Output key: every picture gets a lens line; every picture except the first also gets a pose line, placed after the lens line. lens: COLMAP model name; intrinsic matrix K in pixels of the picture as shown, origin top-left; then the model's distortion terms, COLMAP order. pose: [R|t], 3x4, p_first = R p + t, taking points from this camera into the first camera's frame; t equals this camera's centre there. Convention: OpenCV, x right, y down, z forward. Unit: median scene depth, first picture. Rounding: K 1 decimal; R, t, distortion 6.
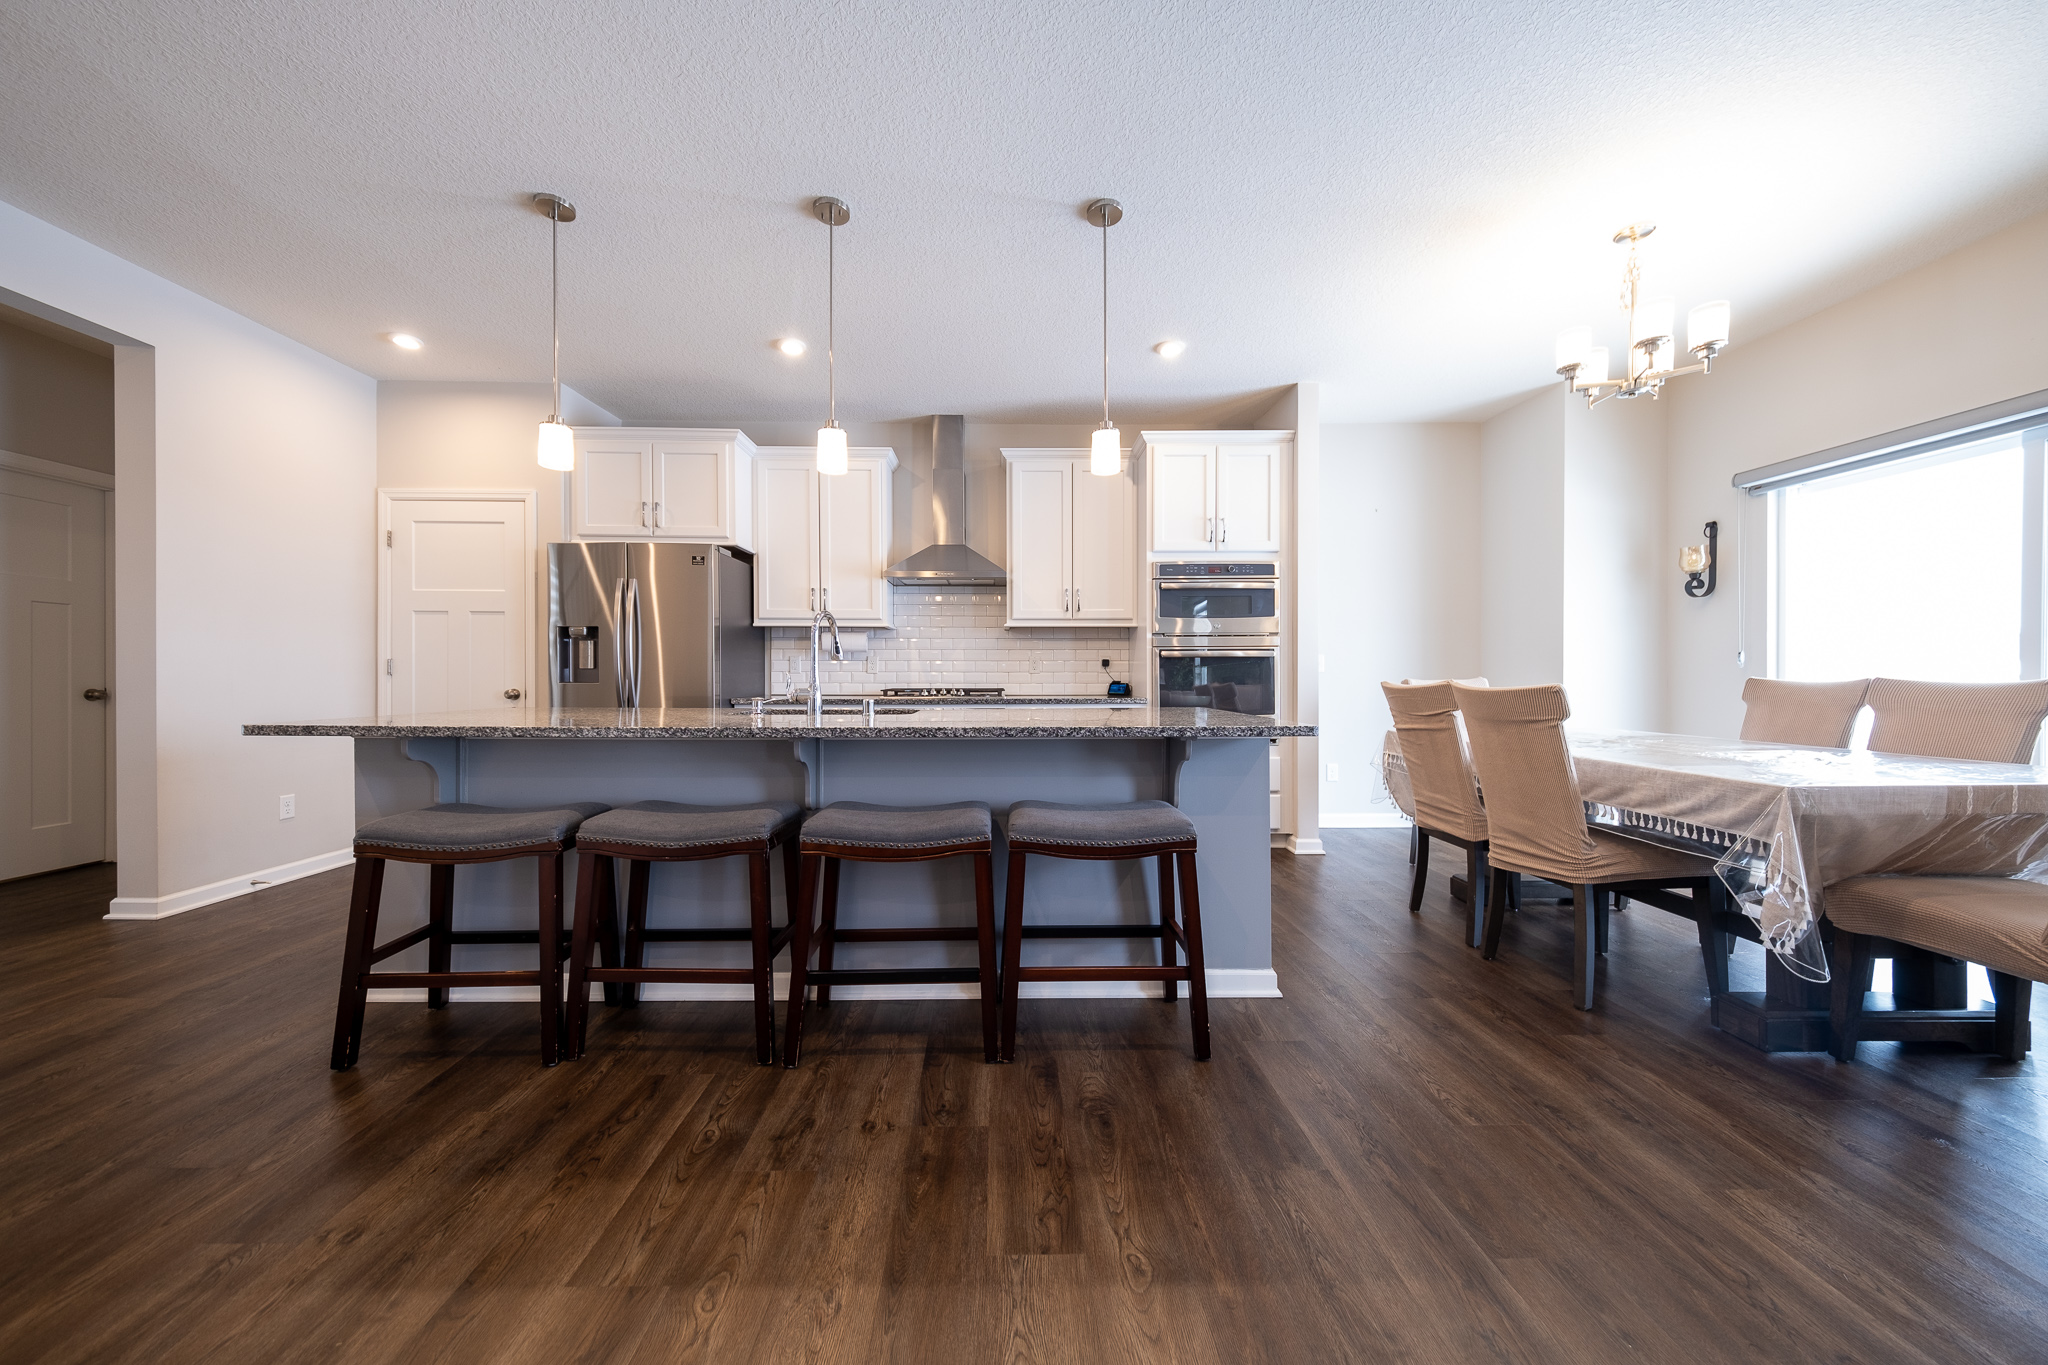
lens RADIAL K [[702.6, 0, 1003.6], [0, 702.6, 690.8], [0, 0, 1]] dist [0.001202, -0.000060]
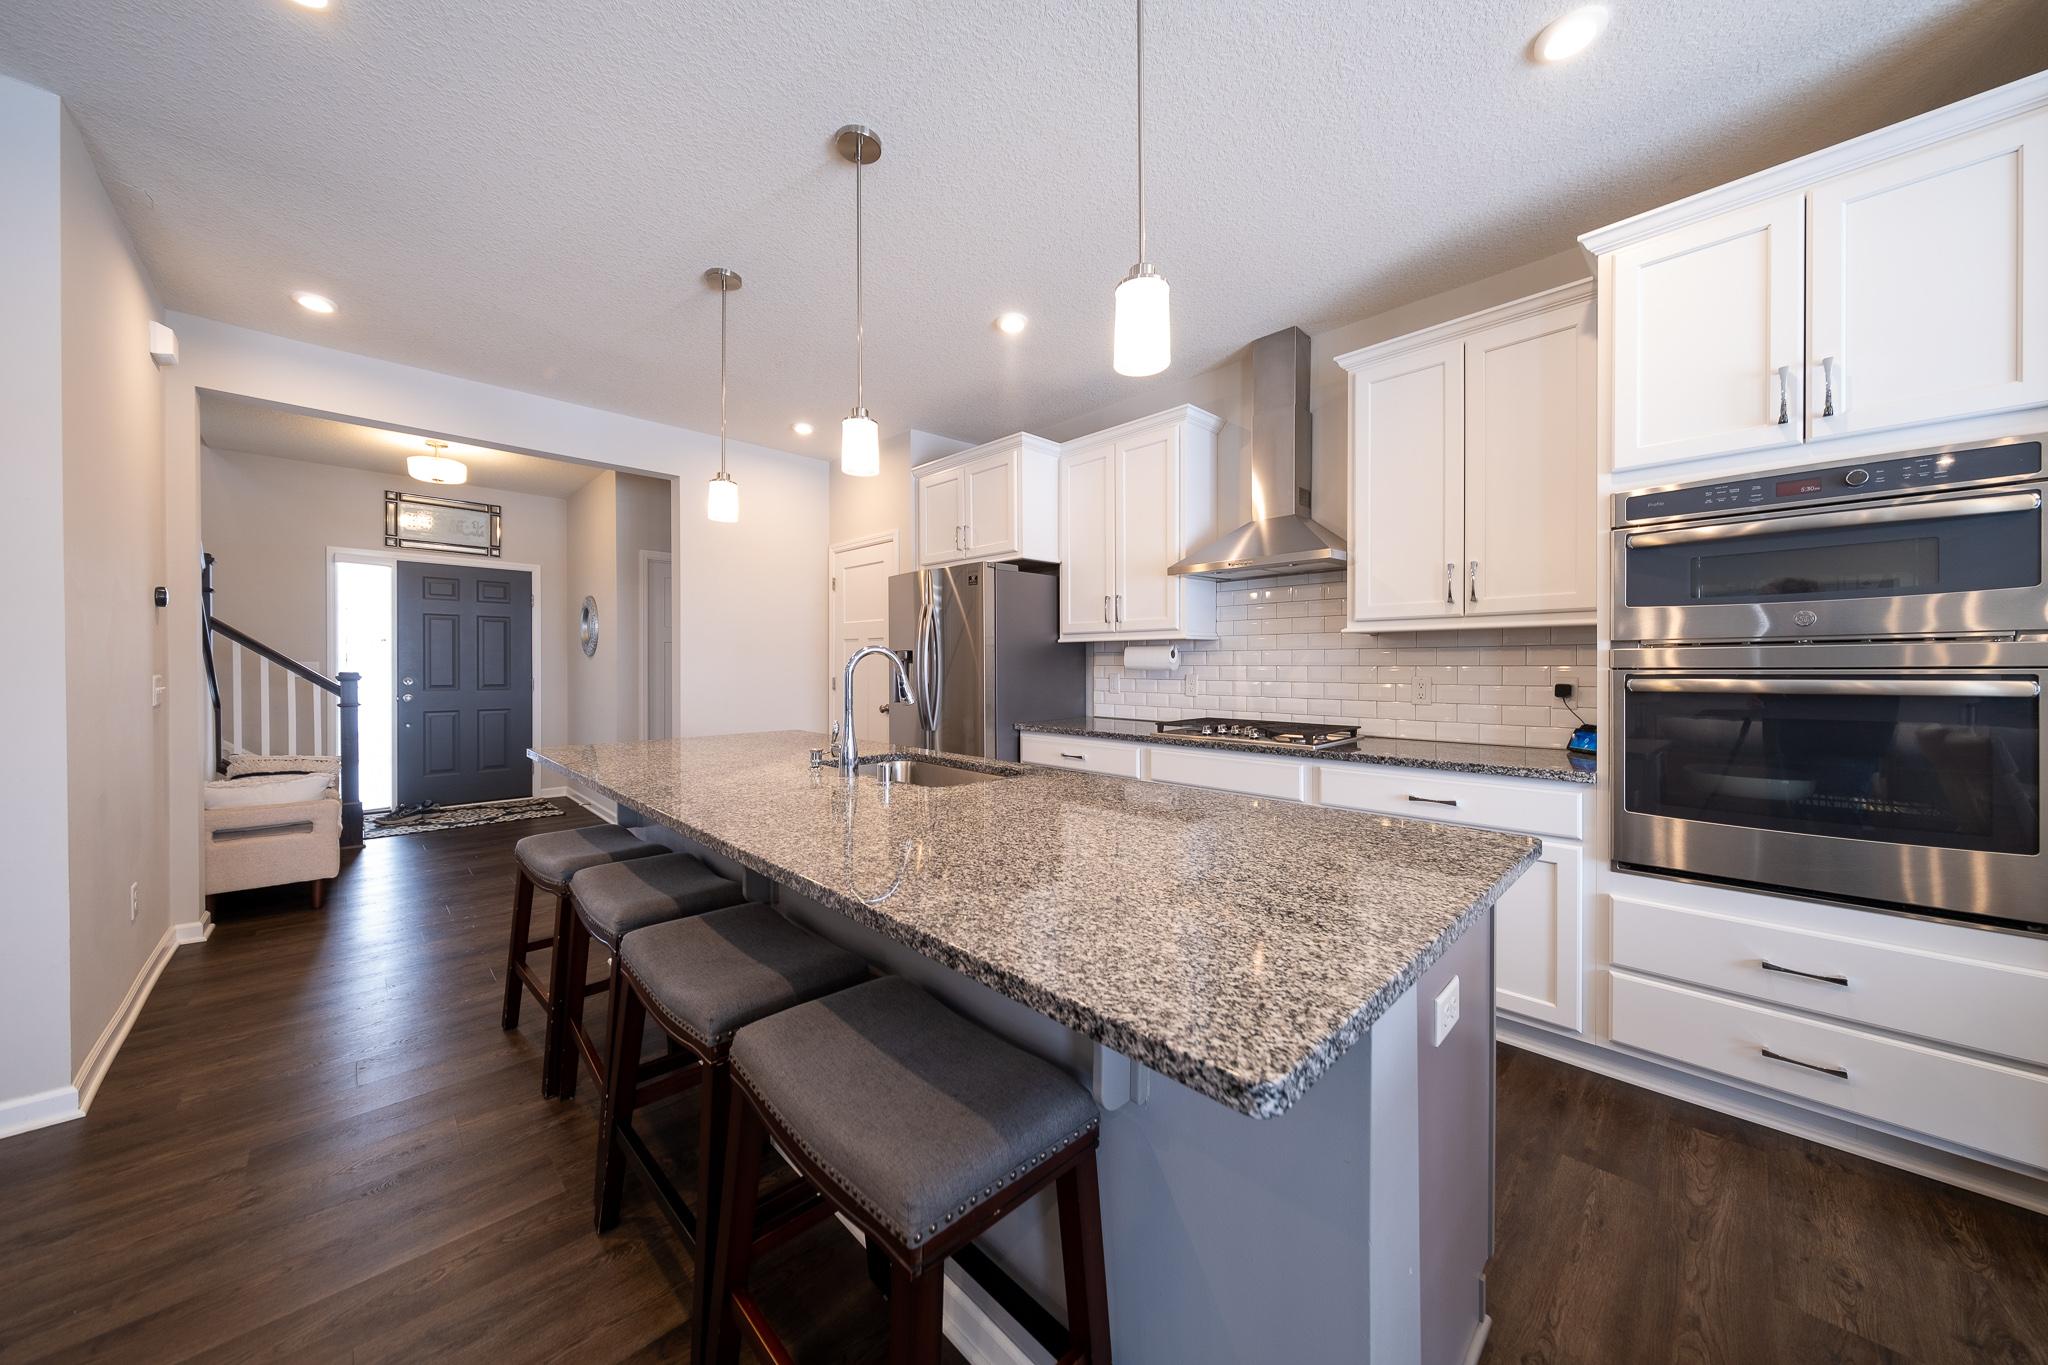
lens RADIAL K [[702.6, 0, 1035.7], [0, 702.6, 682.3], [0, 0, 1]] dist [0.001202, -0.000060]
pose [[0.688129, 0.015149, -0.725431, 0.300401], [-0.009637, 0.999885, 0.011739, -0.055082], [0.725525, -0.001087, 0.688195, 0.378363]]
